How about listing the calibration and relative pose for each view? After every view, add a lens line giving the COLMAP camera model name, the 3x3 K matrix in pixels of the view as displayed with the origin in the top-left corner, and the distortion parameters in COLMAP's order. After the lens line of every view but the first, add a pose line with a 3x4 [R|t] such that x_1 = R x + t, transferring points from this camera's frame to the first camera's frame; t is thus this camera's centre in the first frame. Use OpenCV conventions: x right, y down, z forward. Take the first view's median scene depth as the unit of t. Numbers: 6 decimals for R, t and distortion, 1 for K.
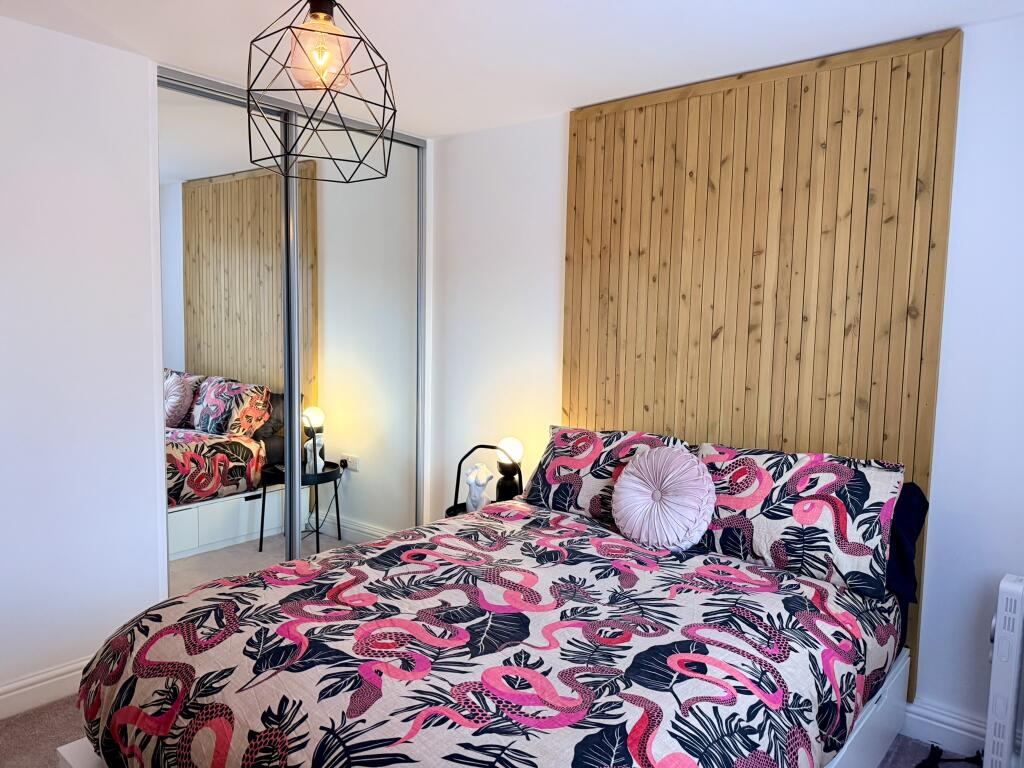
lens RADIAL K [[704.3, 0, 511.3], [0, 704.3, 400.4], [0, 0, 1]] dist [0.091604, -0.164905]
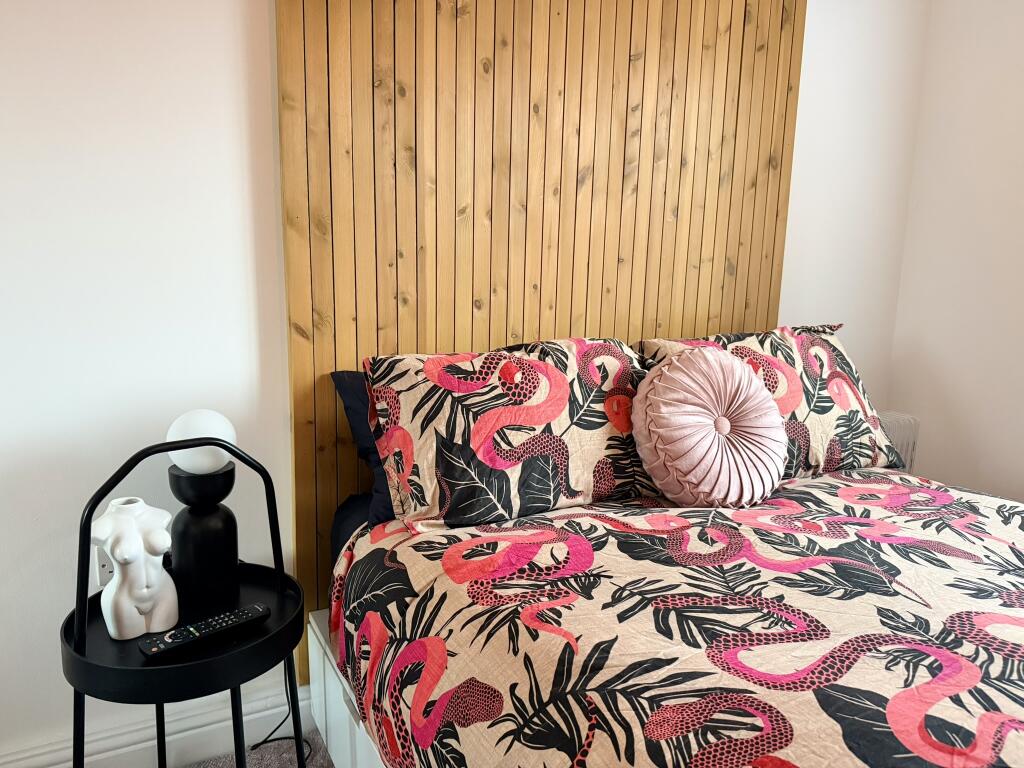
lens RADIAL K [[704.3, 0, 511.3], [0, 704.3, 400.4], [0, 0, 1]] dist [0.091604, -0.164905]
pose [[0.361132, -0.190083, 0.912936, -0.387084], [0.087674, 0.981589, 0.169696, -0.008330], [-0.928384, 0.018758, 0.371149, 0.854145]]
